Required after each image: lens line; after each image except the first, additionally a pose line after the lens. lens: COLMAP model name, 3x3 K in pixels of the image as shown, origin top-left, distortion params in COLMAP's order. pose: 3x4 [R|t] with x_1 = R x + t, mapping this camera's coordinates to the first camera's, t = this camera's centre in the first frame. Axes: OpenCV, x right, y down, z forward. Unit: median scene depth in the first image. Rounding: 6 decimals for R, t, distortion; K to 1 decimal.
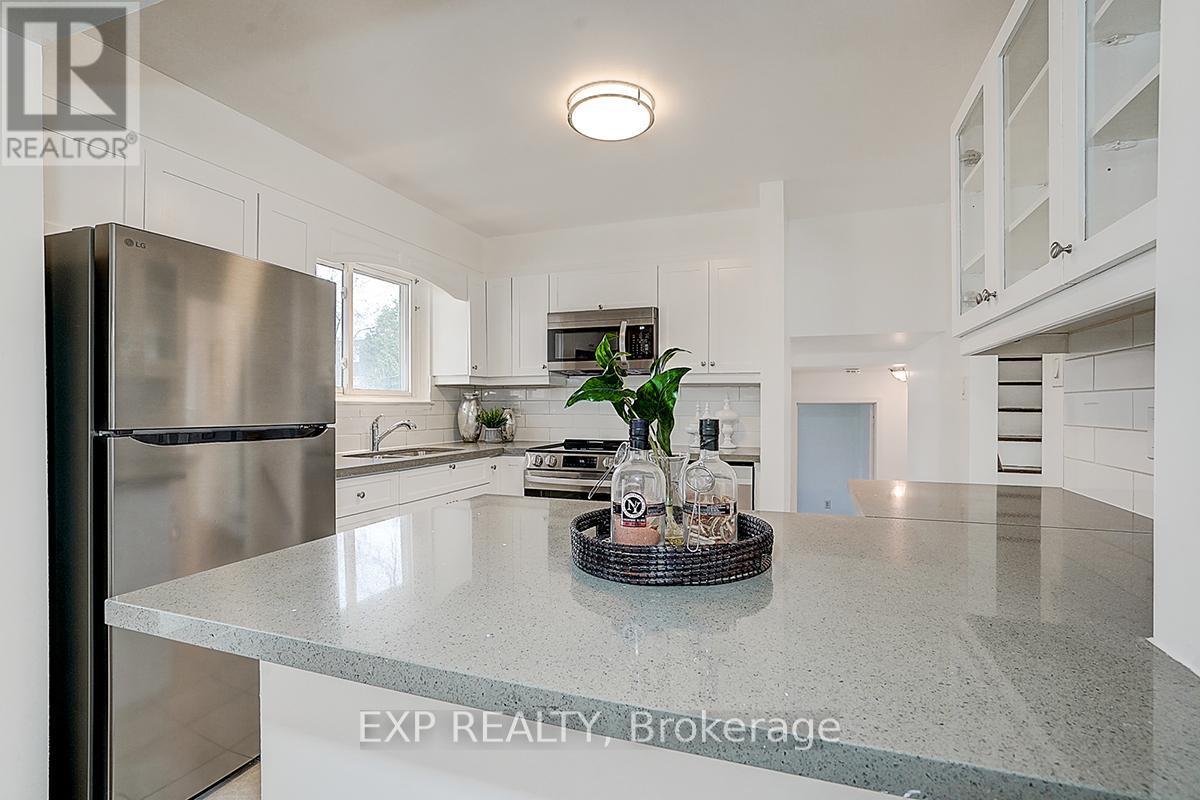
lens RADIAL K [[576.1, 0, 599.1], [0, 576.1, 401.7], [0, 0, 1]] dist [-0.044930, 0.032425]
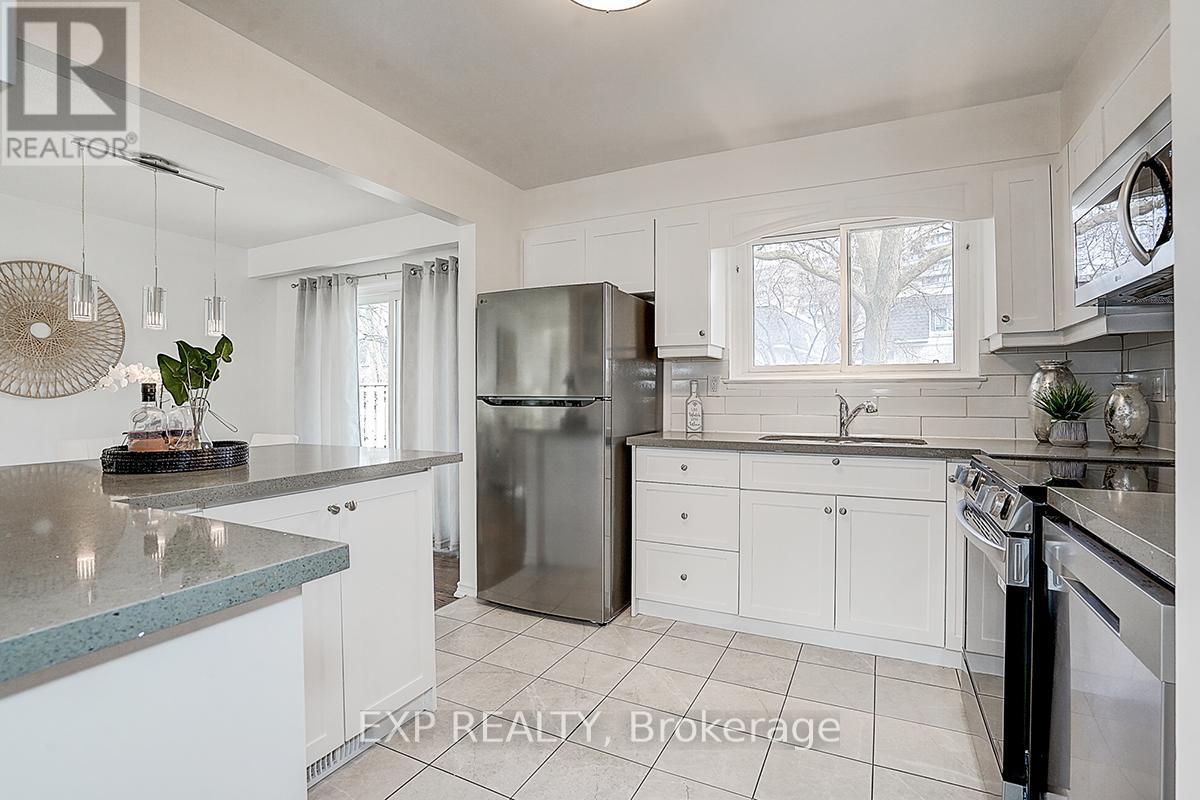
lens RADIAL K [[576.1, 0, 599.1], [0, 576.1, 401.7], [0, 0, 1]] dist [-0.044930, 0.032425]
pose [[-0.101065, 0.013792, -0.994784, 0.429592], [0.009088, 0.999875, 0.012939, 0.016965], [0.994838, -0.007733, -0.101178, 0.617920]]
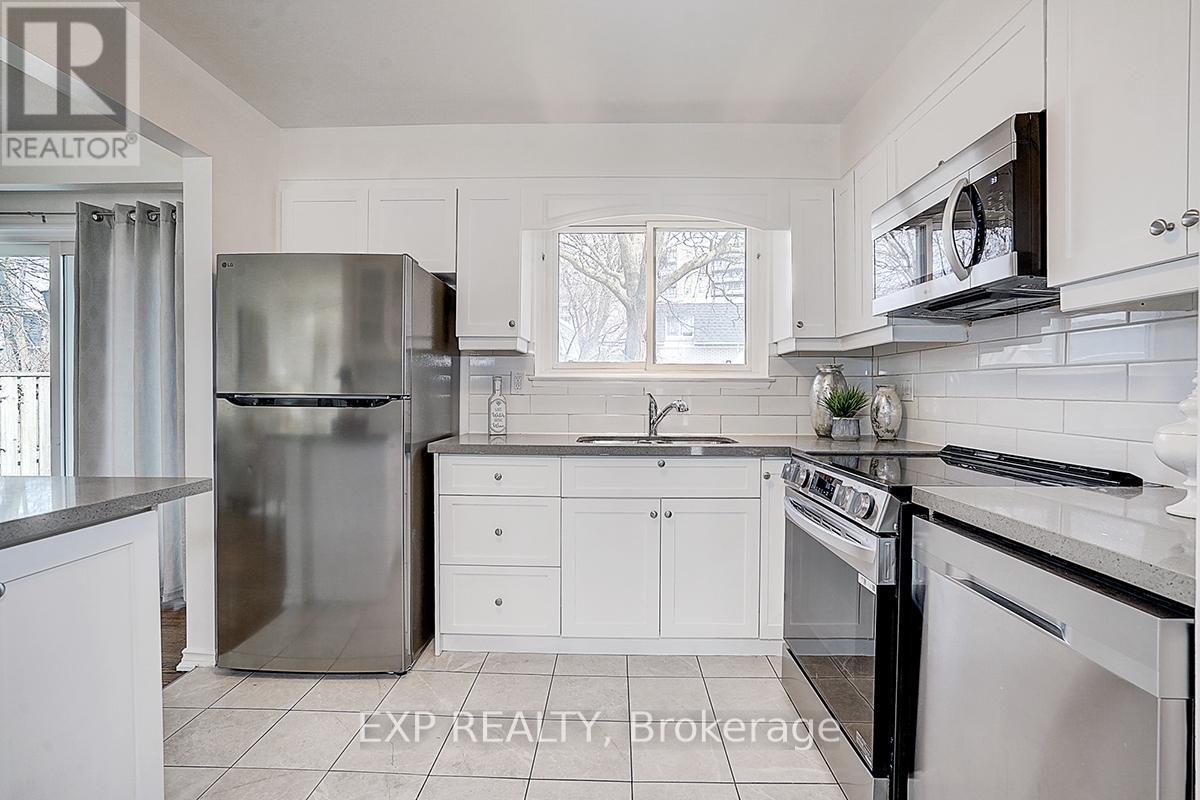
lens RADIAL K [[576.1, 0, 599.1], [0, 576.1, 401.7], [0, 0, 1]] dist [-0.044930, 0.032425]
pose [[0.323454, 0.019535, -0.946042, 0.335522], [0.001719, 0.999773, 0.021232, 0.014994], [0.946242, -0.008494, 0.323347, 0.555378]]
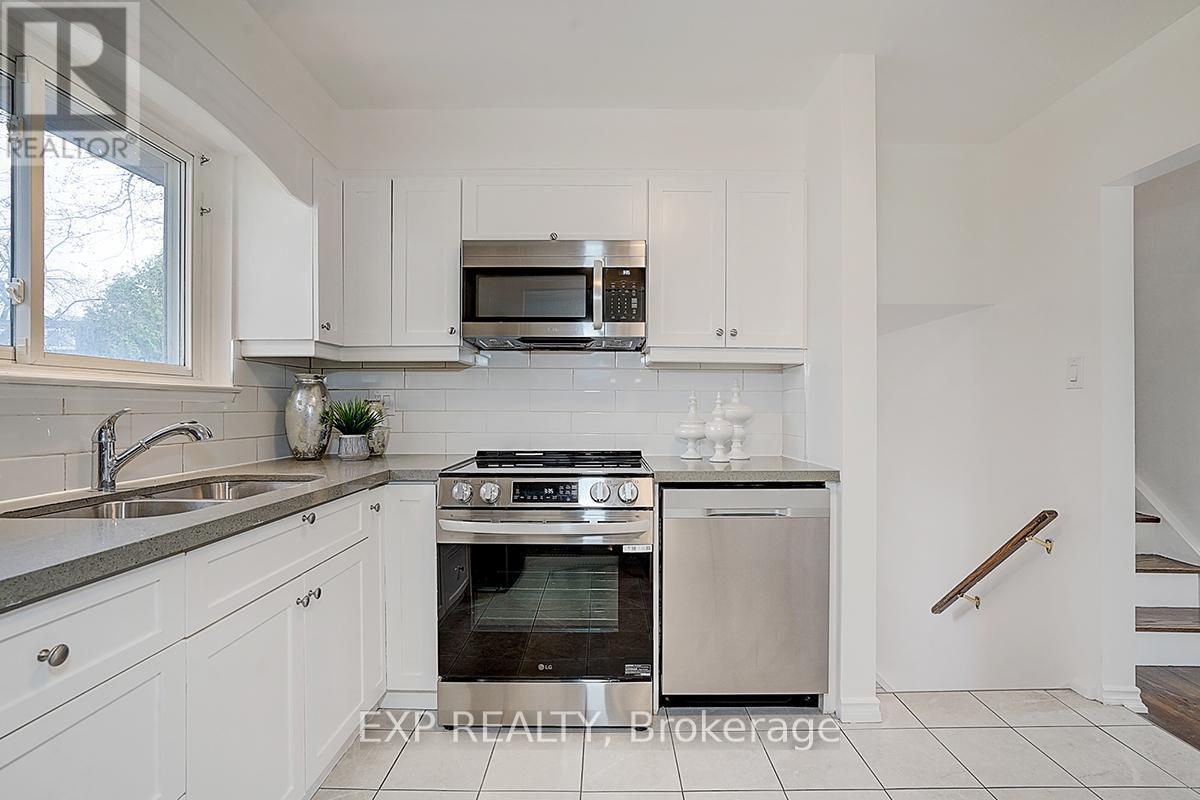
lens RADIAL K [[576.1, 0, 599.1], [0, 576.1, 401.7], [0, 0, 1]] dist [-0.044930, 0.032425]
pose [[0.940238, 0.004476, 0.340488, -0.152406], [-0.003236, 0.999986, -0.004210, 0.014761], [-0.340502, 0.002856, 0.940239, 0.381719]]
